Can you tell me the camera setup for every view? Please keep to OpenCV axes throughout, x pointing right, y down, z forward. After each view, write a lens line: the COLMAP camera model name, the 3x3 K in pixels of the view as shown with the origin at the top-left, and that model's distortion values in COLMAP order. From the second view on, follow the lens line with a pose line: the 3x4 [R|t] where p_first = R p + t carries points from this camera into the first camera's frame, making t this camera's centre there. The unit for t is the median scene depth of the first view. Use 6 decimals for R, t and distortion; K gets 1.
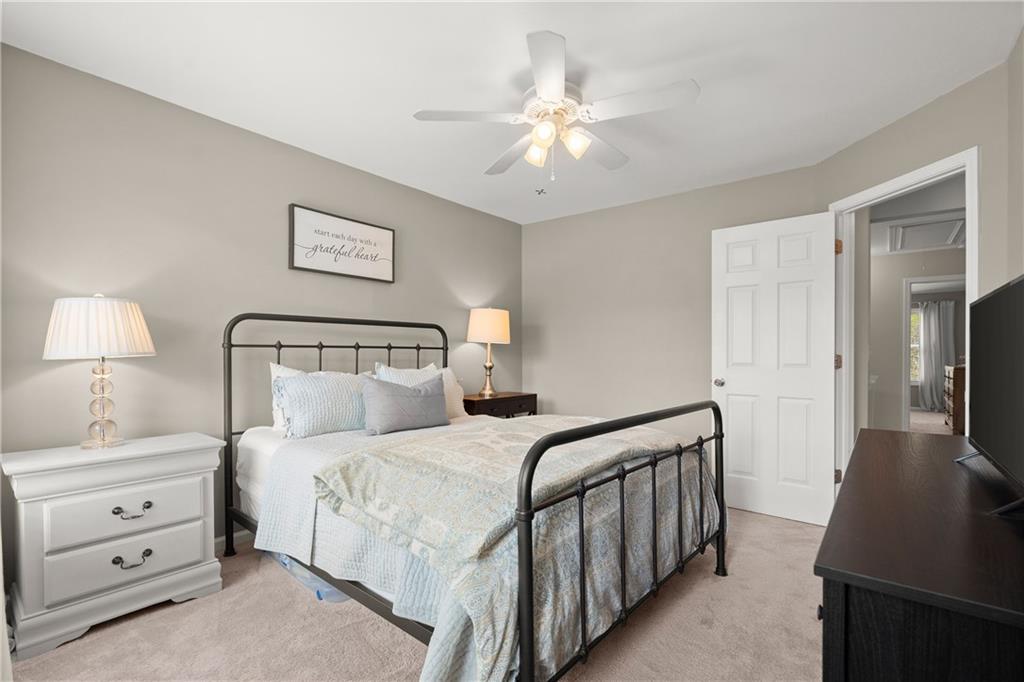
lens RADIAL K [[469.0, 0, 512.3], [0, 469.0, 347.1], [0, 0, 1]] dist [-0.002289, -0.000133]
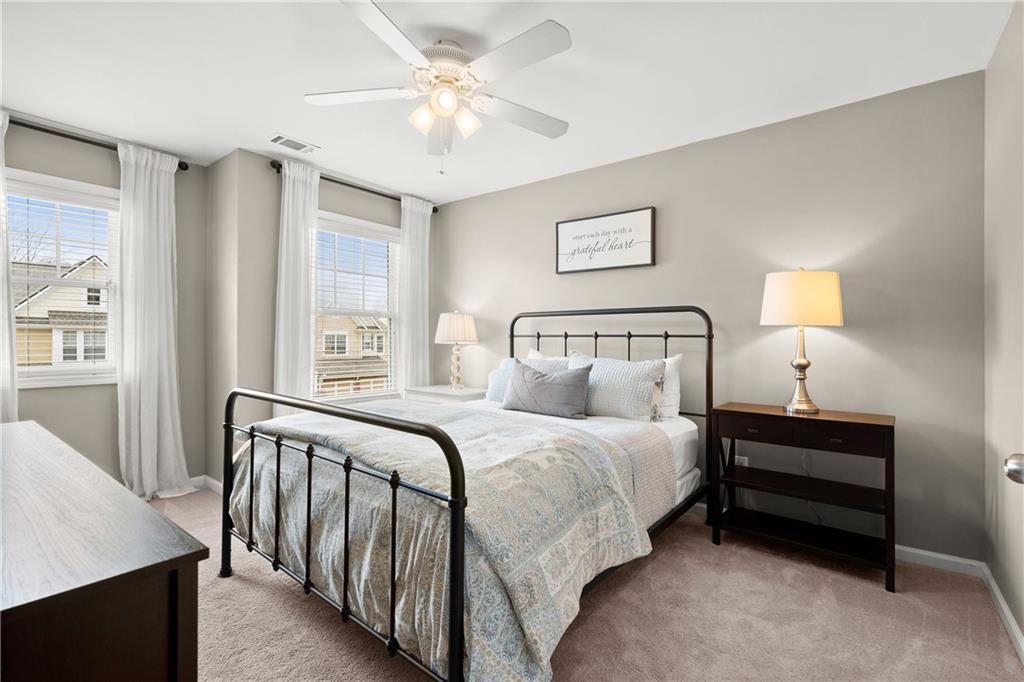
lens RADIAL K [[469.0, 0, 512.3], [0, 469.0, 347.1], [0, 0, 1]] dist [-0.002289, -0.000133]
pose [[0.016978, 0.010798, -0.999798, 0.657156], [0.001663, 0.999940, 0.010827, 0.012320], [0.999854, -0.001847, 0.016959, 0.713682]]
